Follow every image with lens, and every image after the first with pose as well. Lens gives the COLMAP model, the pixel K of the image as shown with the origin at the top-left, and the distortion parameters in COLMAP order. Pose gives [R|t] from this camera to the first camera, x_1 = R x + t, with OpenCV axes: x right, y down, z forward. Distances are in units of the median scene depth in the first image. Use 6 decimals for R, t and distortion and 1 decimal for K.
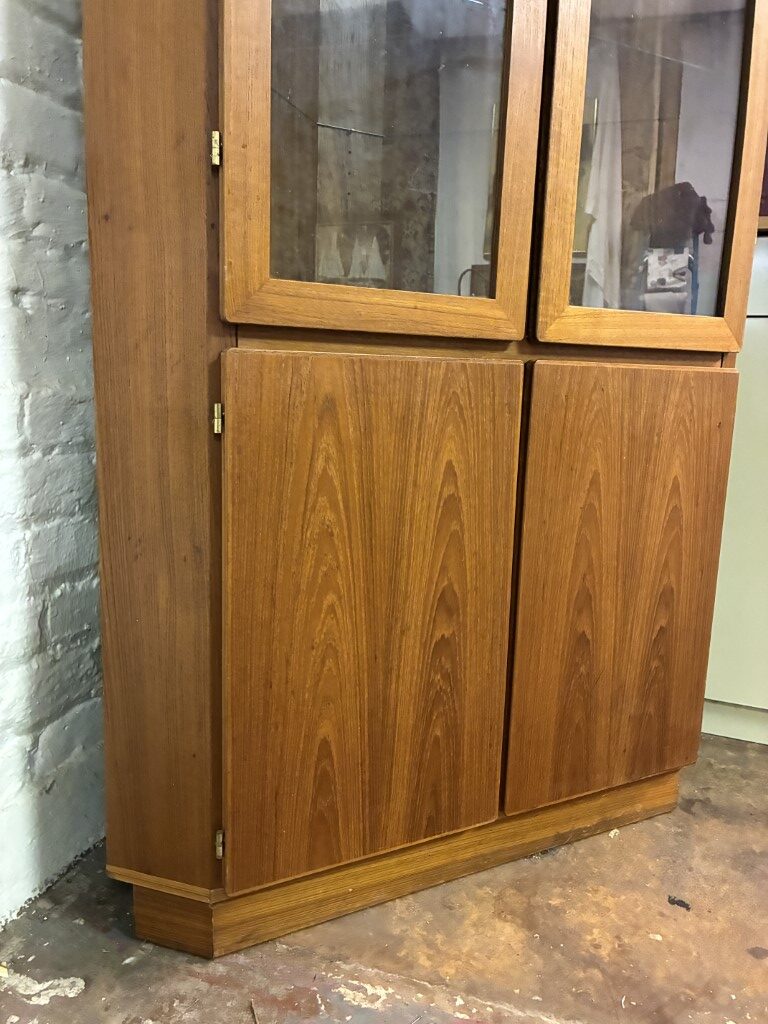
lens RADIAL K [[776.1, 0, 385.1], [0, 776.1, 504.4], [0, 0, 1]] dist [0.053395, -0.061715]
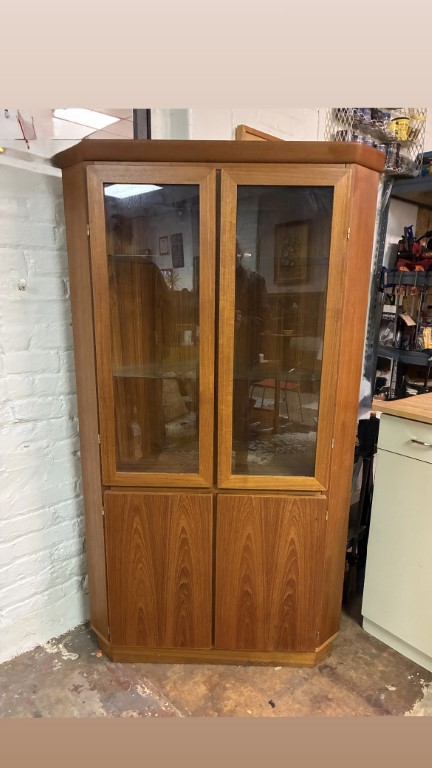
lens RADIAL K [[464.5, 0, 225.0], [0, 464.5, 410.1], [0, 0, 1]] dist [0.030855, -0.018470]
pose [[0.876894, 0.095858, -0.471029, 0.951563], [-0.067683, 0.994774, 0.076440, -0.602954], [0.475895, -0.035149, 0.878800, -0.416266]]
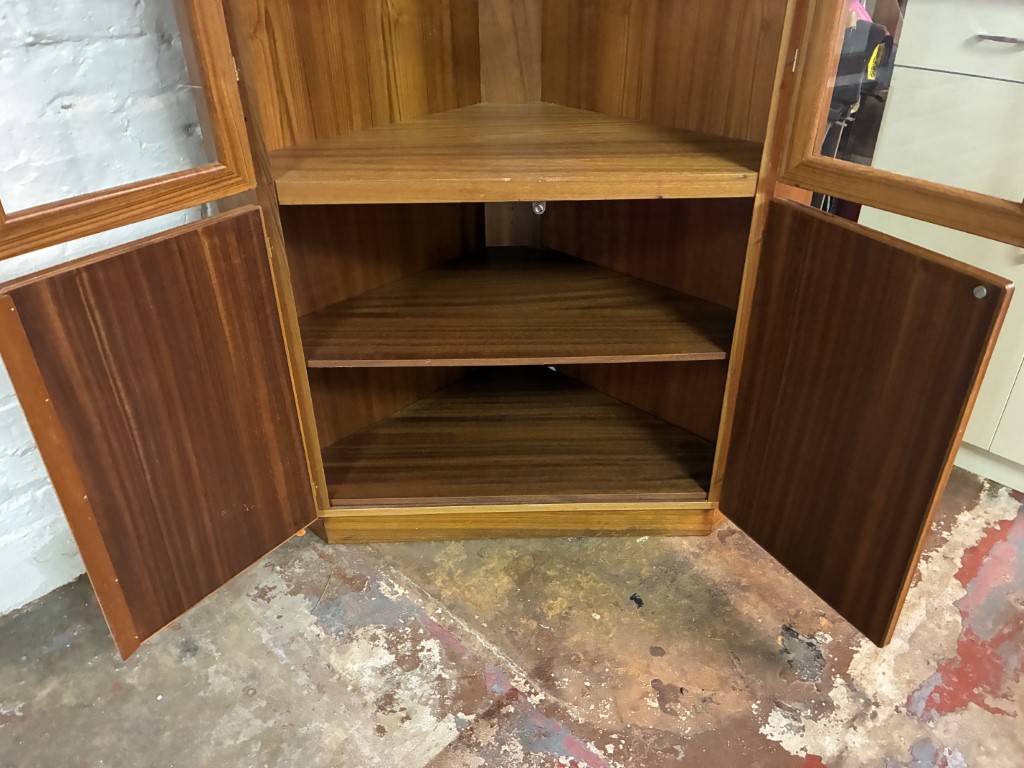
lens RADIAL K [[776.1, 0, 514.2], [0, 776.1, 376.6], [0, 0, 1]] dist [0.053395, -0.061715]
pose [[0.894705, 0.195321, -0.401687, 0.712865], [-0.035755, 0.927752, 0.371481, -0.376892], [0.445224, -0.318004, 0.837048, -0.107582]]
